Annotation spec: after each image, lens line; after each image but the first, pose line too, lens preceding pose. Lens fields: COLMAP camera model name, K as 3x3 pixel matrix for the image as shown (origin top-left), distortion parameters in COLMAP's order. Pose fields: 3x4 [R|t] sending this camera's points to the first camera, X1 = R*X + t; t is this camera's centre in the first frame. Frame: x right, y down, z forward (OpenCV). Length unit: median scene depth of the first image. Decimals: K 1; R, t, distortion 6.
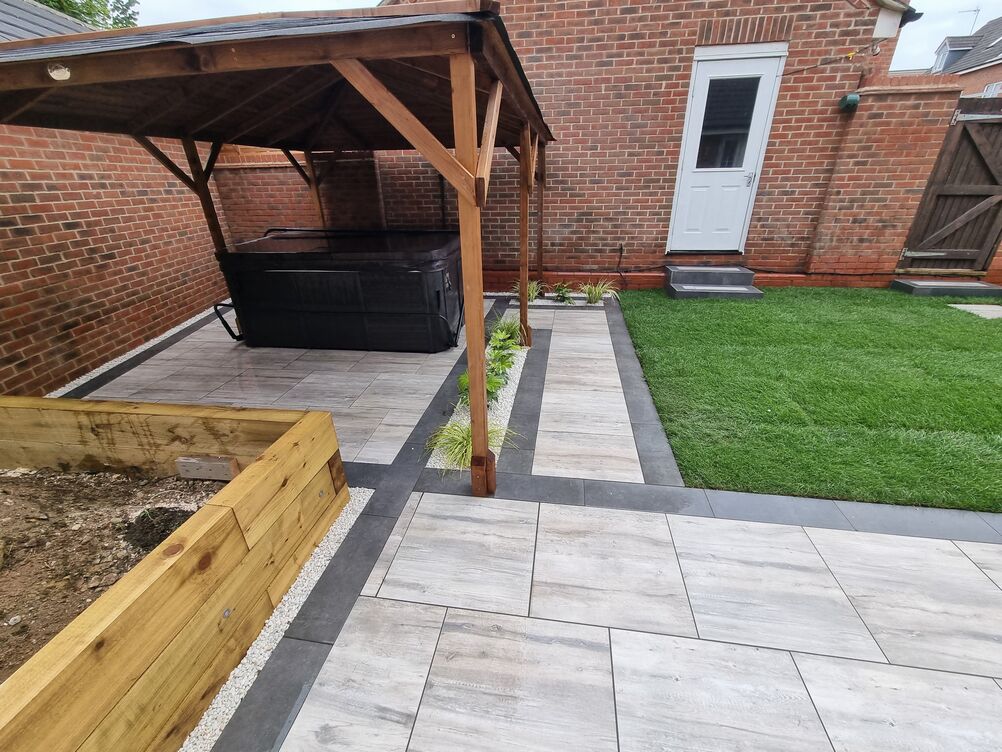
lens RADIAL K [[412.4, 0, 502.7], [0, 412.4, 375.7], [0, 0, 1]] dist [-0.000755, -0.000717]
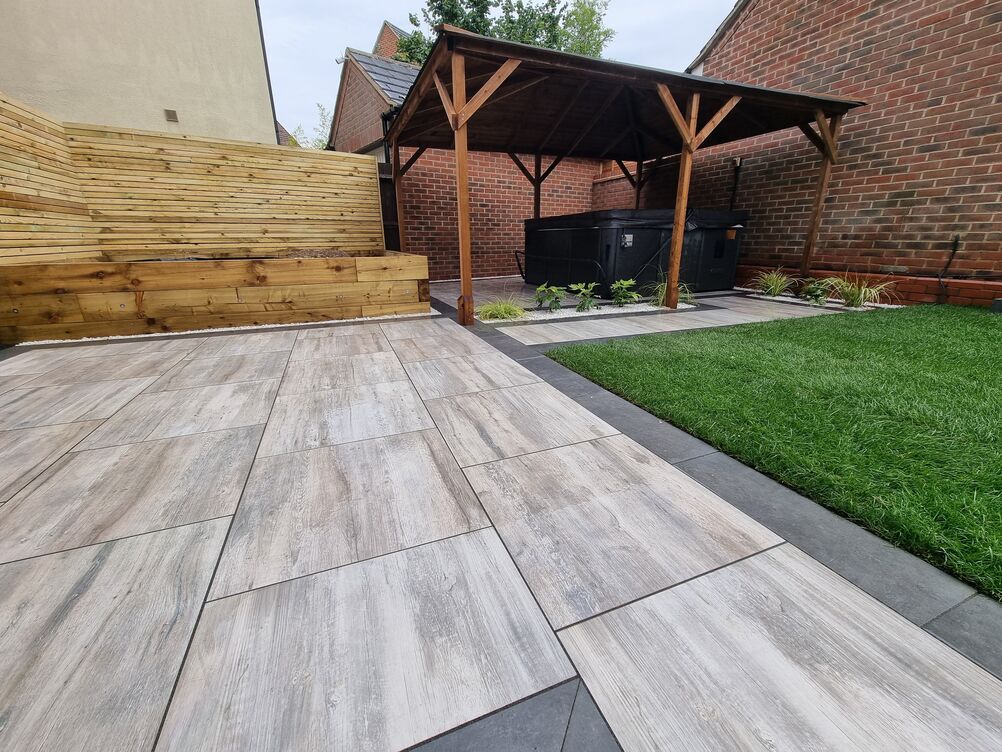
lens RADIAL K [[412.4, 0, 504.1], [0, 412.4, 375.9], [0, 0, 1]] dist [-0.000755, -0.000717]
pose [[0.505540, 0.288945, -0.812982, 0.795192], [-0.373437, 0.922703, 0.095726, 0.151054], [0.777801, 0.255204, 0.574366, 0.159771]]
